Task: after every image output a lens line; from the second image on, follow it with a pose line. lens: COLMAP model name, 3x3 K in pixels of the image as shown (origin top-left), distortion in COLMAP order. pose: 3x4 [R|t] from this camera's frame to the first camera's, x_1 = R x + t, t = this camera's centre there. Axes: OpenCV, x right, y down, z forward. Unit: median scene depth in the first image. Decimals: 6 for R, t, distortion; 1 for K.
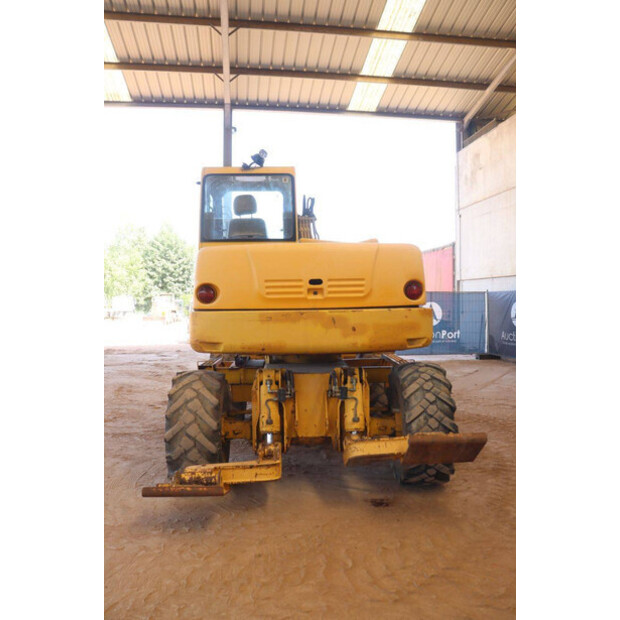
lens RADIAL K [[533.5, 0, 294.8], [0, 533.5, 303.3], [0, 0, 1]] dist [-0.113165, 0.015987]
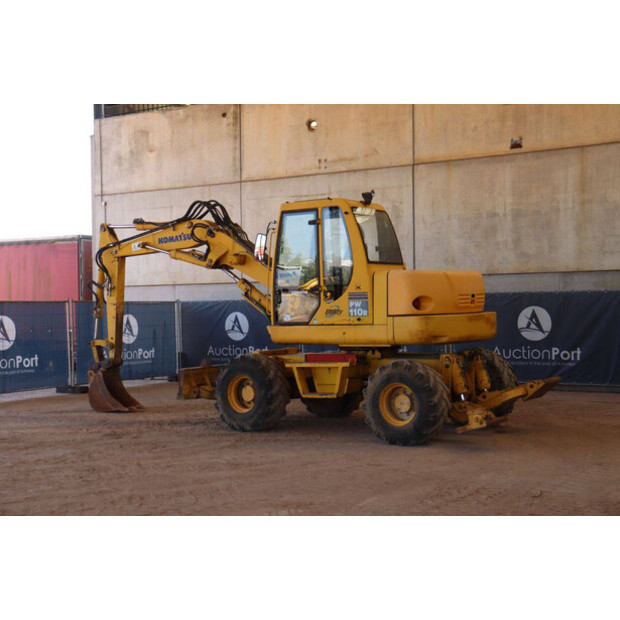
lens RADIAL K [[957.8, 0, 293.3], [0, 957.8, 302.9], [0, 0, 1]] dist [0.123061, 0.000000]
pose [[0.600298, -0.000503, 0.799776, -2.541761], [0.016132, 0.999804, -0.011480, 0.004907], [-0.799614, 0.019794, 0.600188, -0.283978]]
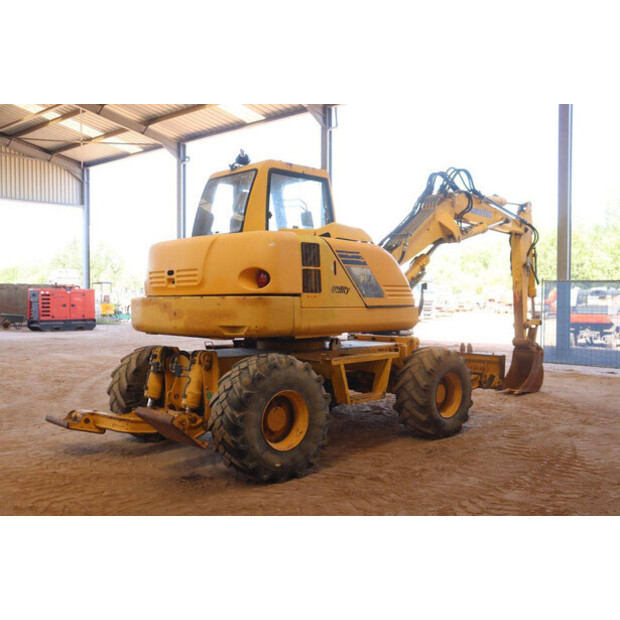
lens RADIAL K [[656.5, 0, 305.1], [0, 656.5, 286.5], [0, 0, 1]] dist [-0.040634, 0.000000]
pose [[0.643283, -0.001616, -0.765627, 1.307482], [-0.006855, 0.999946, -0.007870, -0.001146], [0.765598, 0.010312, 0.643237, 0.303055]]
